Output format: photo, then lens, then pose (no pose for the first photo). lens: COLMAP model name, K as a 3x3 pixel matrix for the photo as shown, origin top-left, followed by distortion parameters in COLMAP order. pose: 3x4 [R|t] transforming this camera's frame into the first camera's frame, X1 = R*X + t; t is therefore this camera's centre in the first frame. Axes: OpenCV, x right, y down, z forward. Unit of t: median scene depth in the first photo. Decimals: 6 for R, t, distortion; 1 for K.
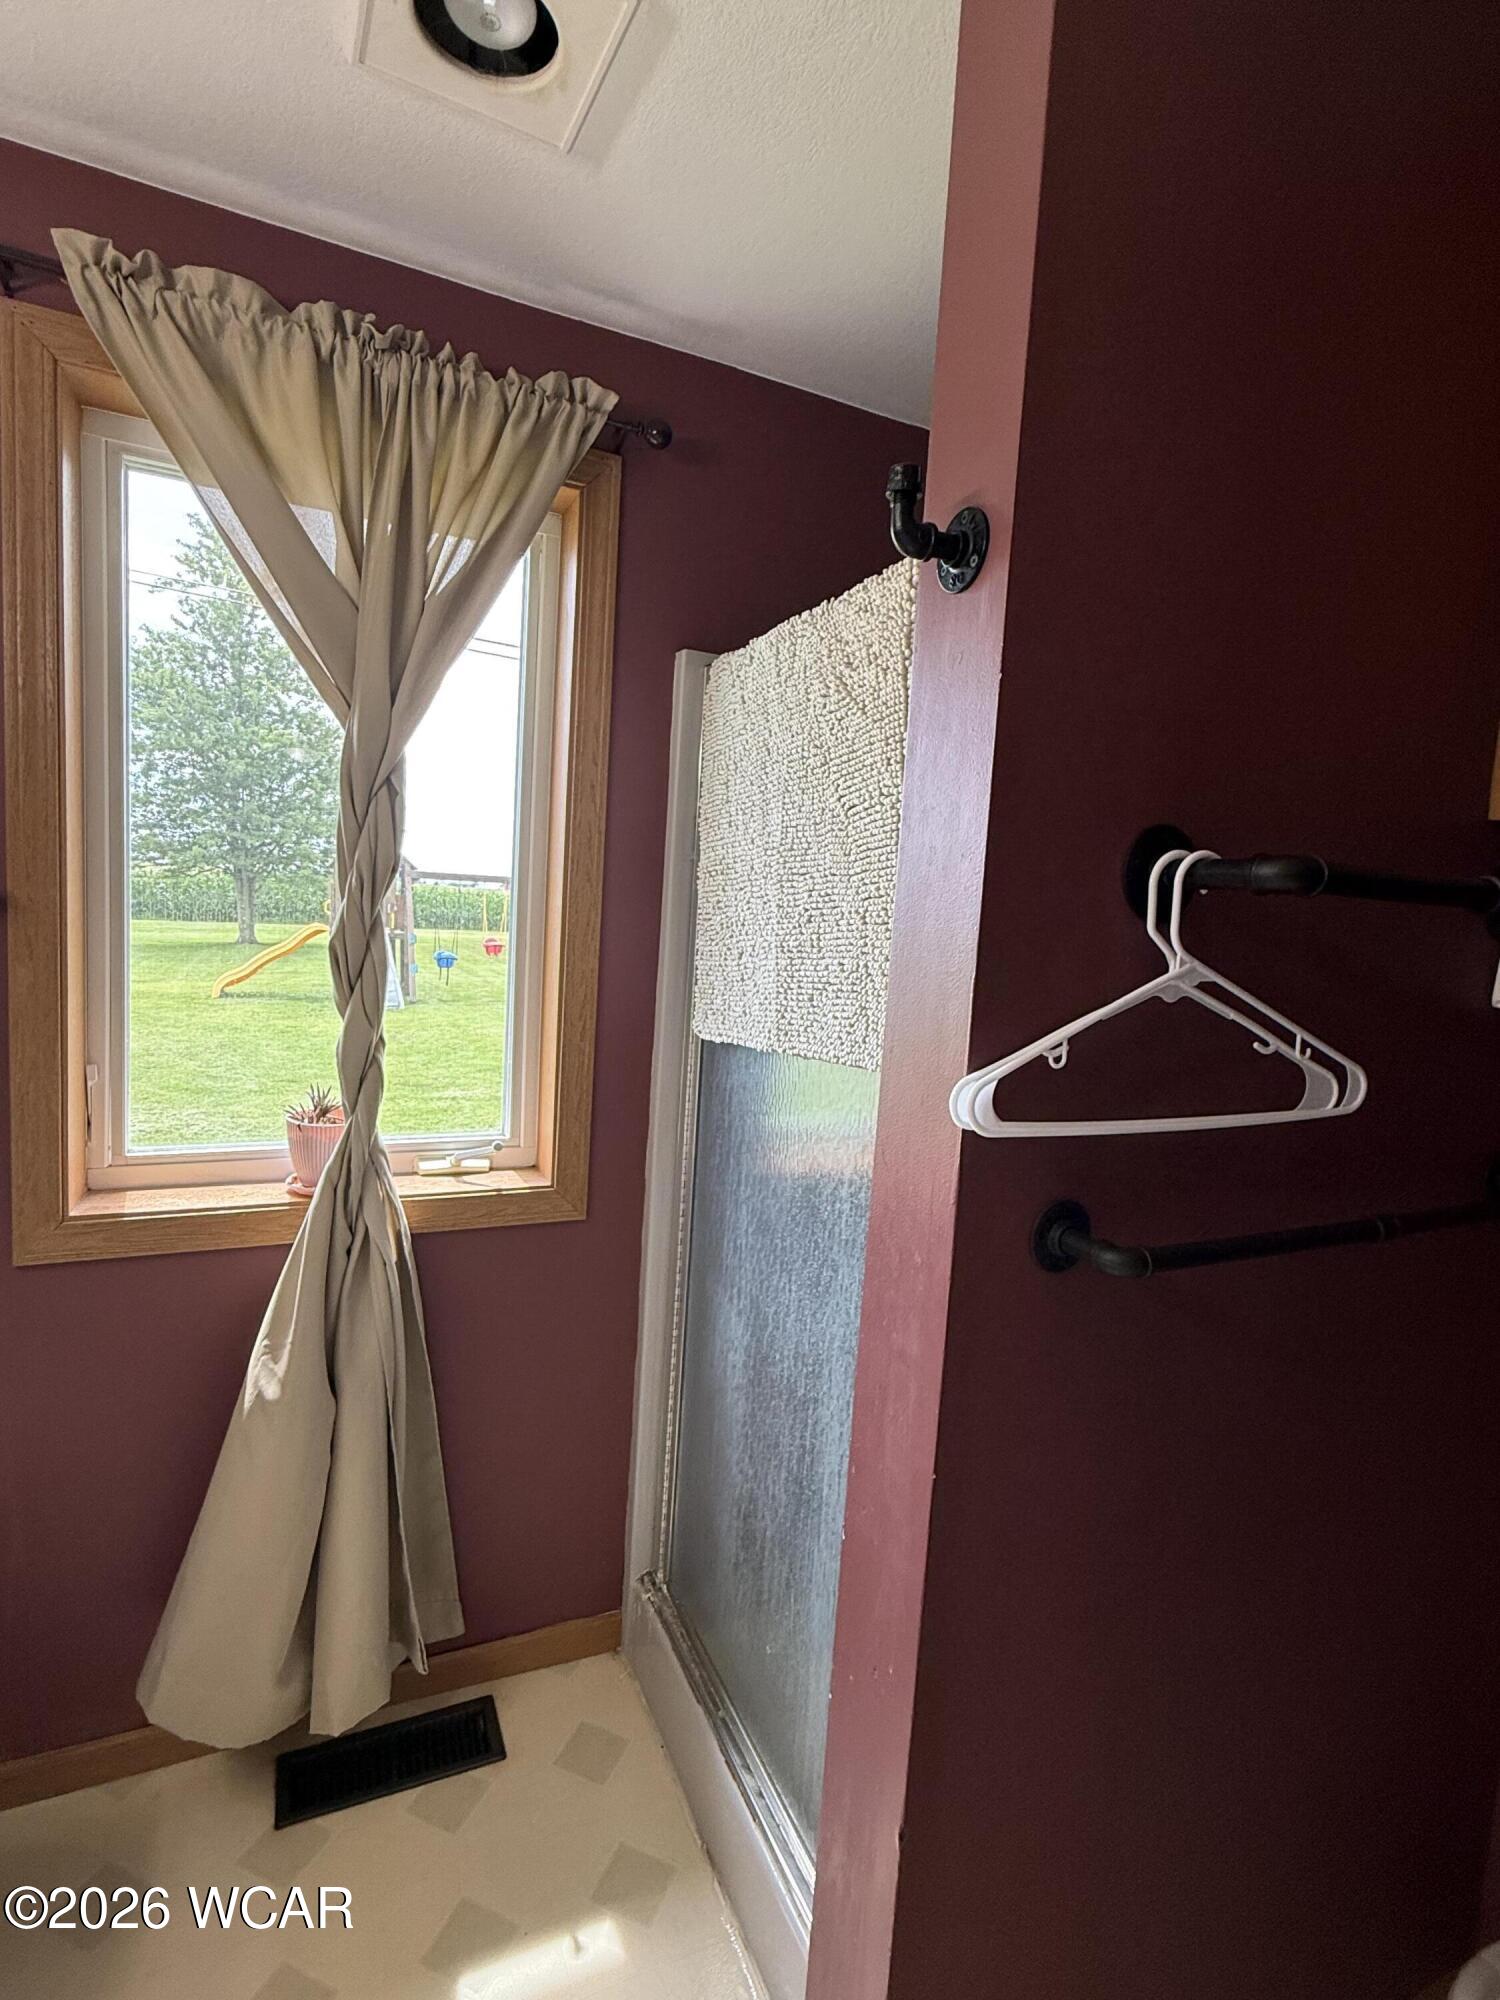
lens RADIAL K [[982.1, 0, 745.9], [0, 982.1, 1001.7], [0, 0, 1]] dist [0.007698, -0.001260]
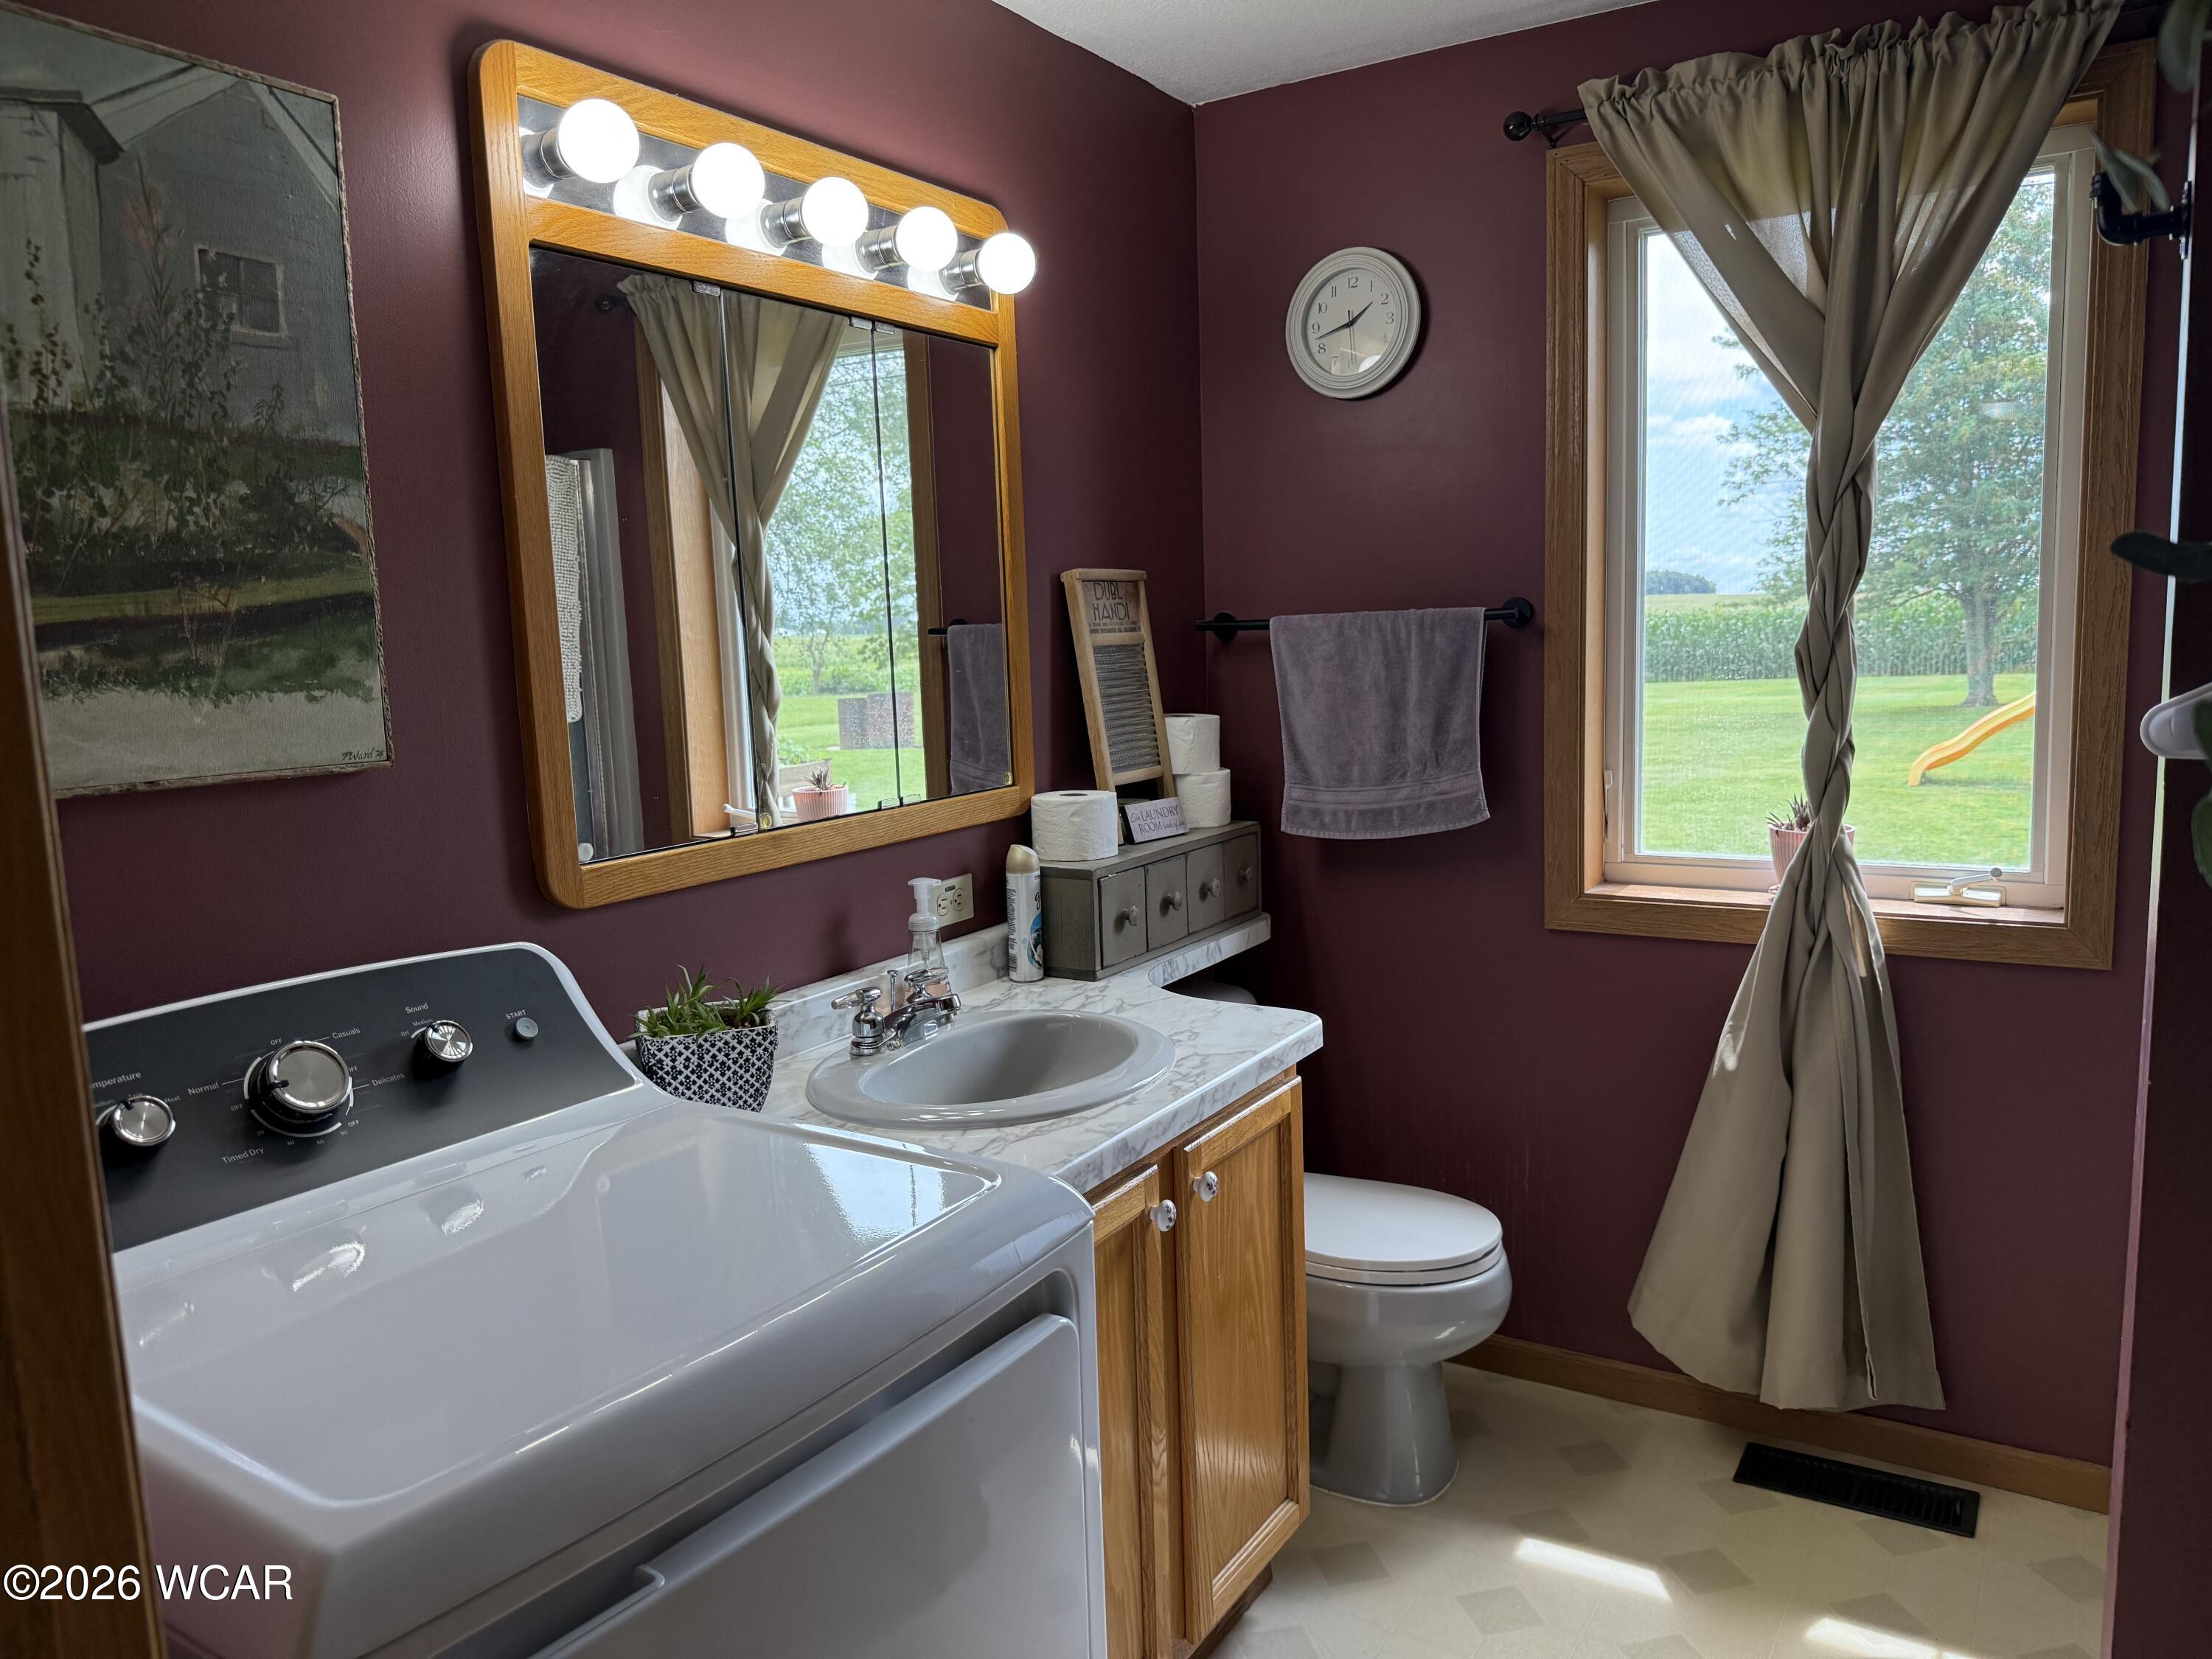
lens RADIAL K [[1559.8, 0, 1101.2], [0, 1559.8, 825.1], [0, 0, 1]] dist [-0.013383, -0.018081]
pose [[0.549270, 0.023340, -0.835319, 0.534093], [-0.010575, 0.999724, 0.020981, 0.097044], [0.835578, -0.002691, 0.549365, -0.496072]]
